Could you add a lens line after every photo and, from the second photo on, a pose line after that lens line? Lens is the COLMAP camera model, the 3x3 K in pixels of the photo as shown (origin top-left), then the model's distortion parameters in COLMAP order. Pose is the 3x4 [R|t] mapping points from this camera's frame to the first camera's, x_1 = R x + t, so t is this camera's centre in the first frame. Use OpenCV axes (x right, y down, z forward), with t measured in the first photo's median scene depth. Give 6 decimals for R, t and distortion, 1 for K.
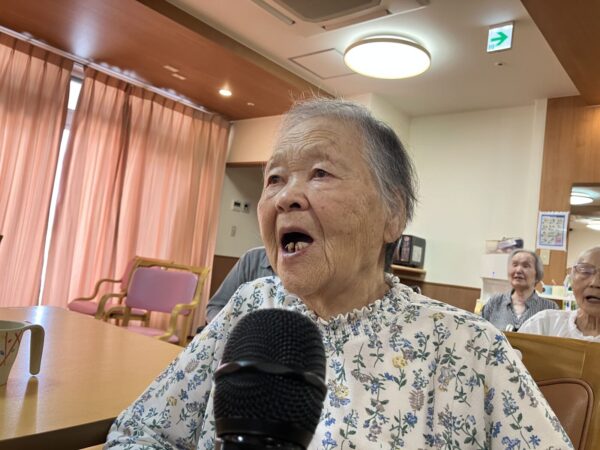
lens RADIAL K [[495.9, 0, 300.0], [0, 495.9, 225.0], [0, 0, 1]] dist [0.006675, 0.002091]
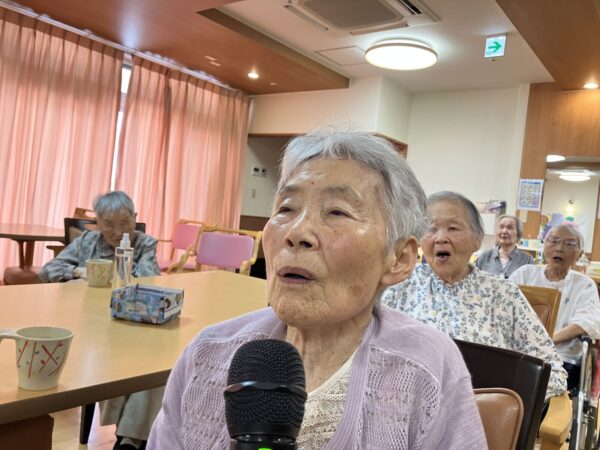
lens RADIAL K [[486.9, 0, 300.0], [0, 486.9, 225.0], [0, 0, 1]] dist [-0.009482, -0.001064]
pose [[0.999348, -0.015681, 0.032525, -0.099652], [0.012203, 0.994451, 0.104494, -0.047264], [-0.033983, -0.104029, 0.993994, -0.179504]]
